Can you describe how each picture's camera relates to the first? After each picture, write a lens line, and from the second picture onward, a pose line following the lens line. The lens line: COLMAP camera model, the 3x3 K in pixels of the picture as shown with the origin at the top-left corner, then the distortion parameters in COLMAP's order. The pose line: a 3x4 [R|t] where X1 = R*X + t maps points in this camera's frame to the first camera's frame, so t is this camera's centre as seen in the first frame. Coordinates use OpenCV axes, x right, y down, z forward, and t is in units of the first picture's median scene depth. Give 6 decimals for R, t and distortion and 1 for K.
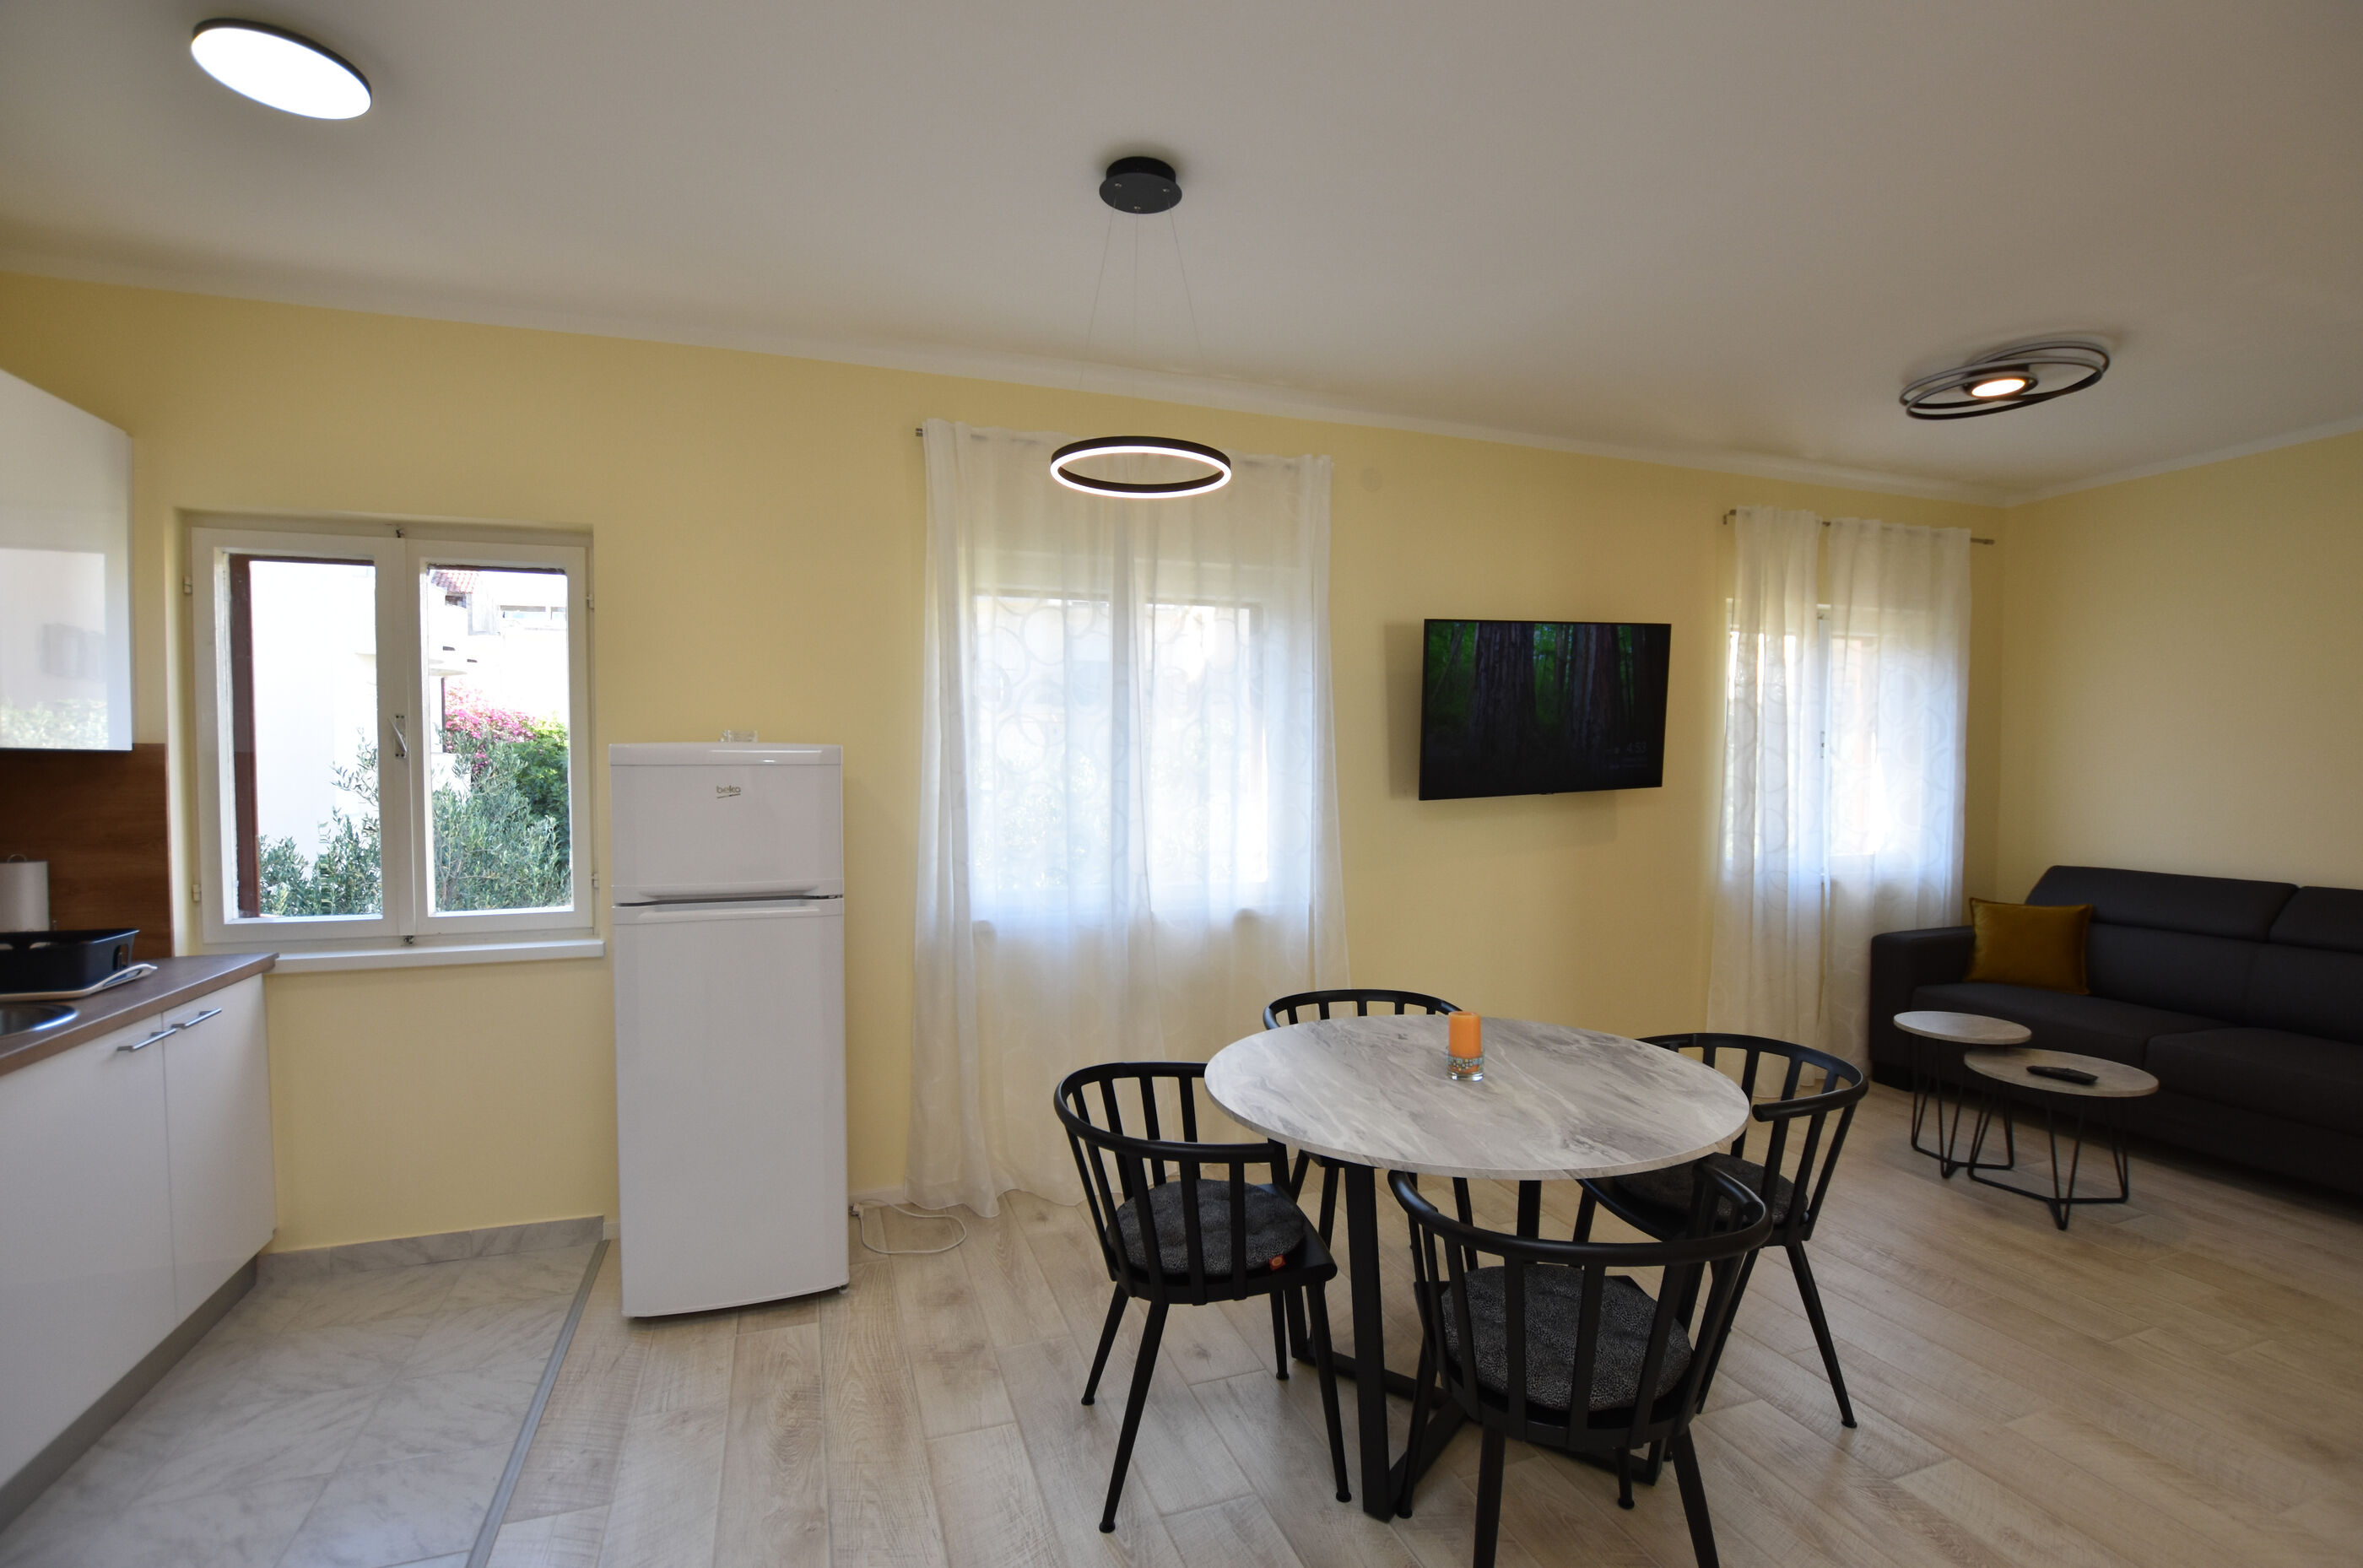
lens RADIAL K [[1084.3, 0, 1222.1], [0, 1084.3, 799.6], [0, 0, 1]] dist [-0.025775, 0.002054]
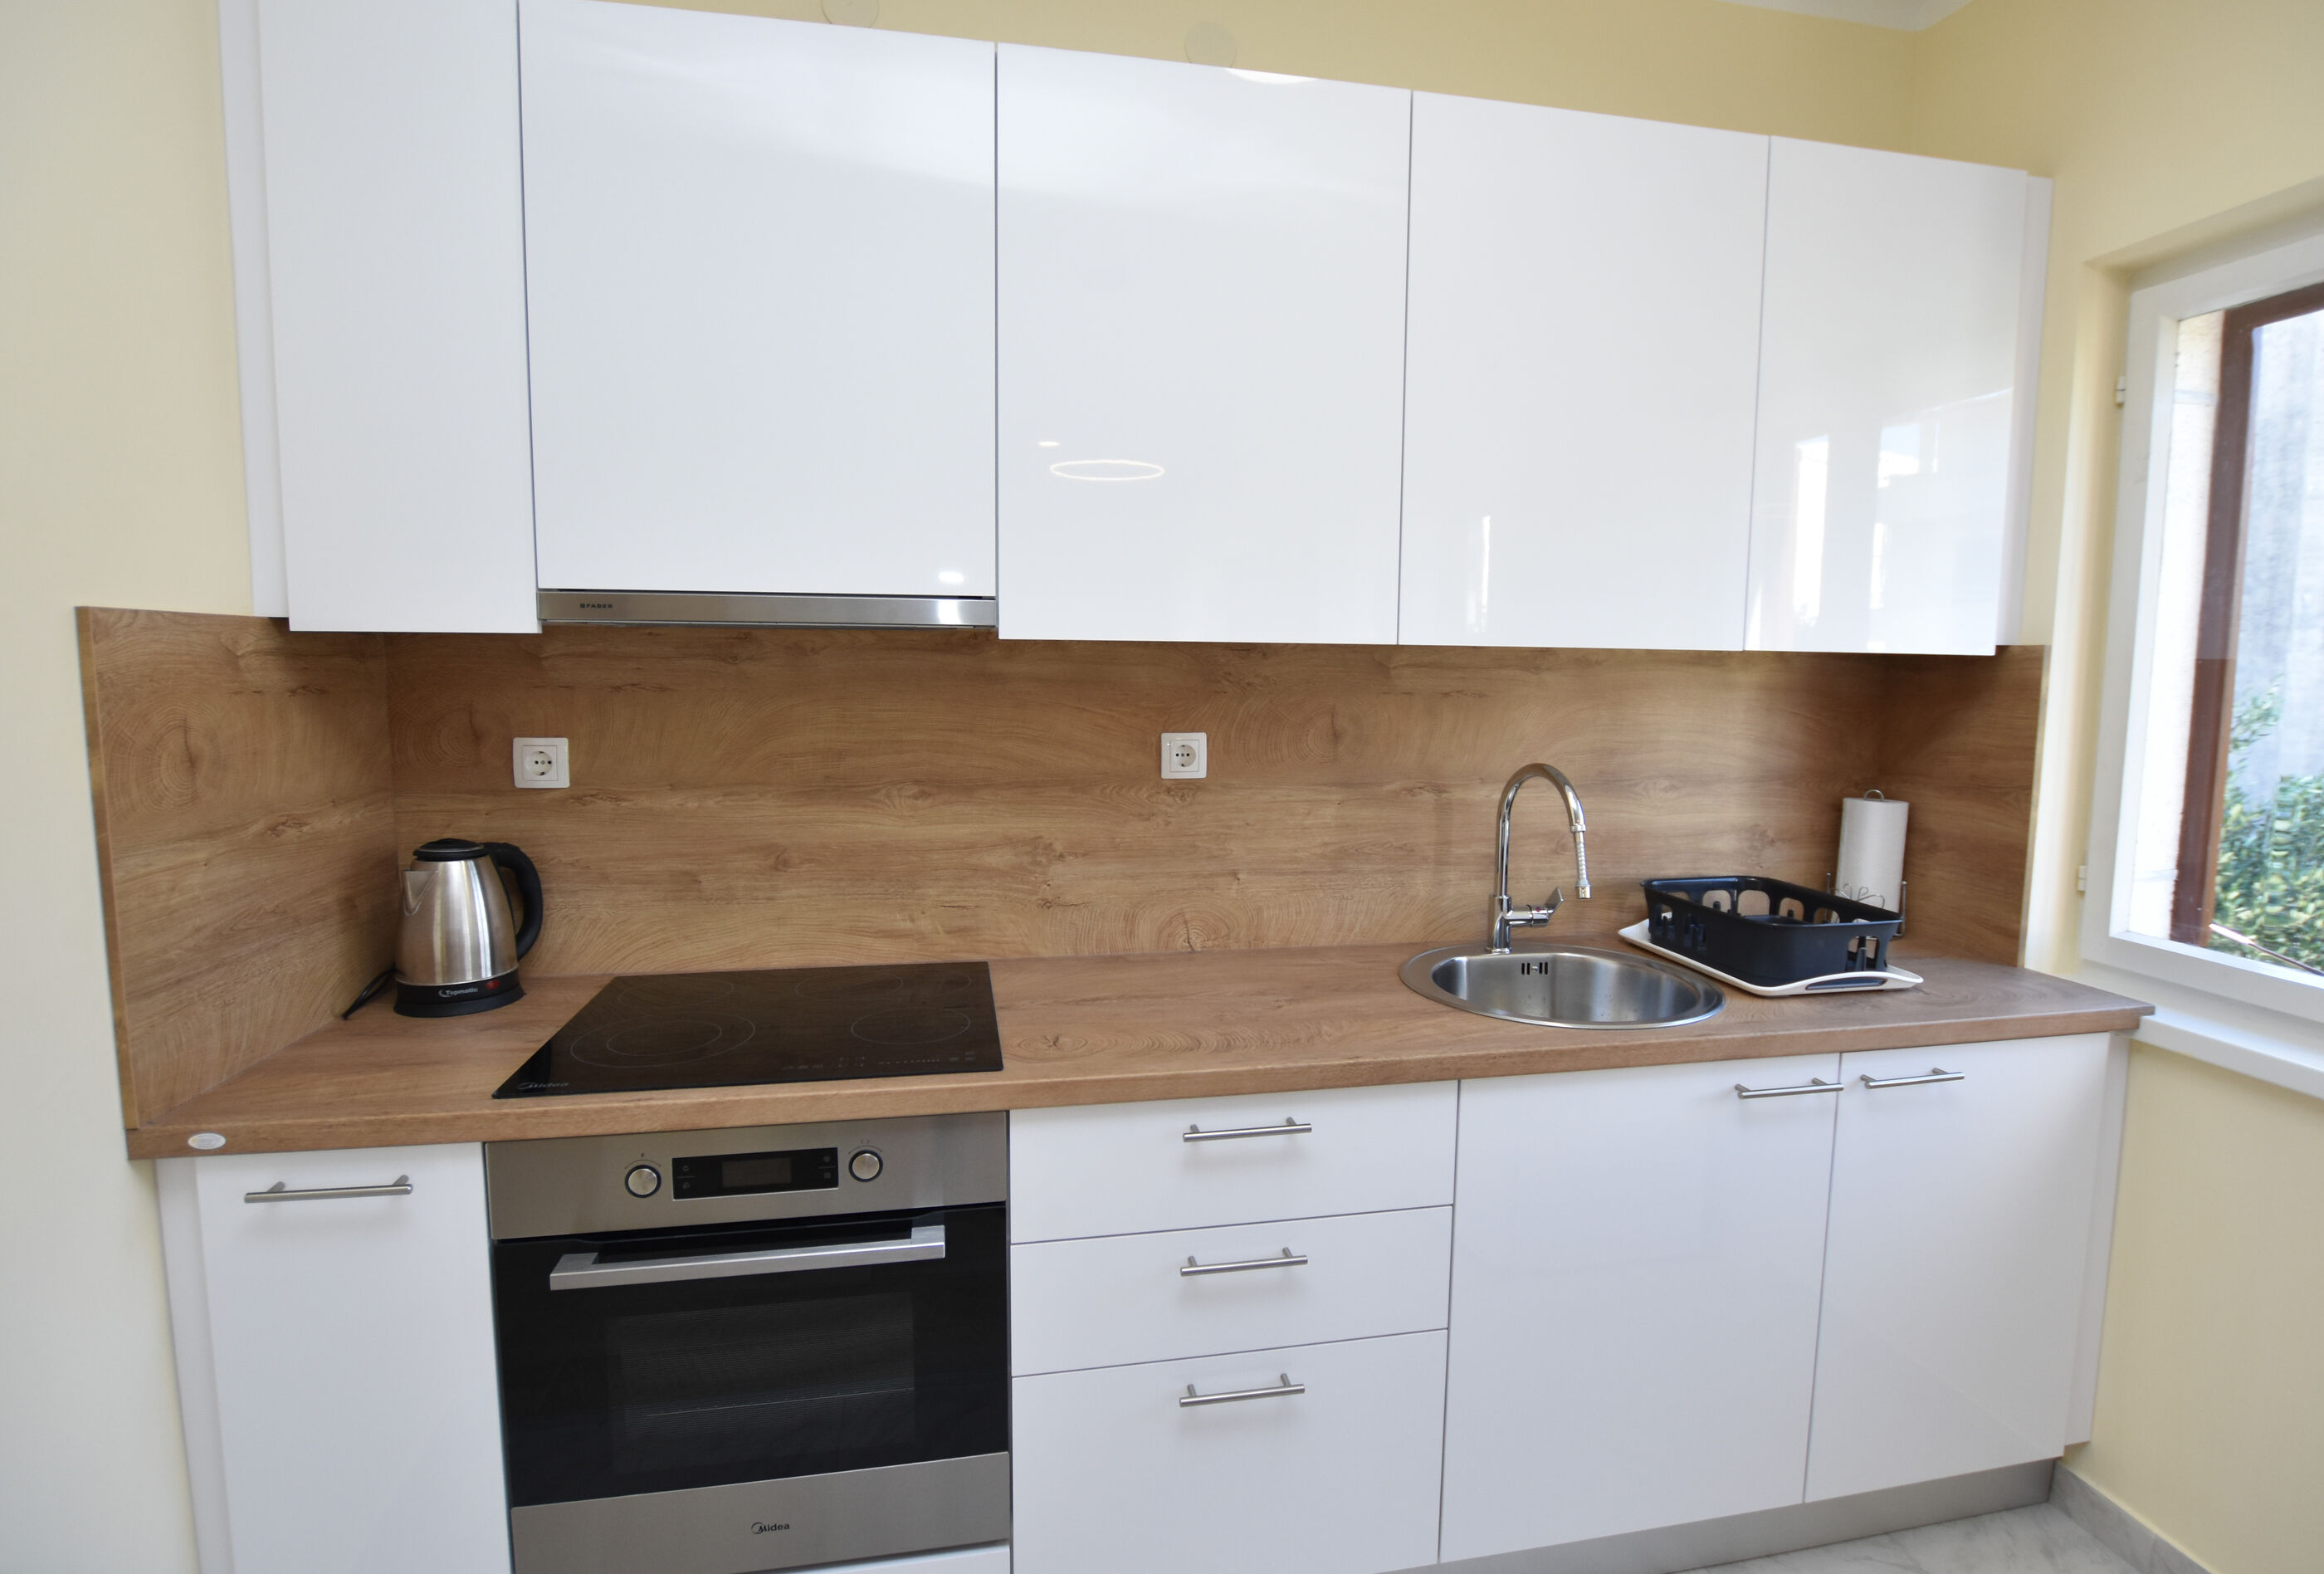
lens RADIAL K [[1135.7, 0, 1188.3], [0, 1135.7, 778.0], [0, 0, 1]] dist [-0.026273, 0.001344]
pose [[-0.177118, 0.094439, -0.979648, -0.184426], [-0.043263, 0.993676, 0.103613, -0.016718], [0.983238, 0.060735, -0.171913, 0.501361]]
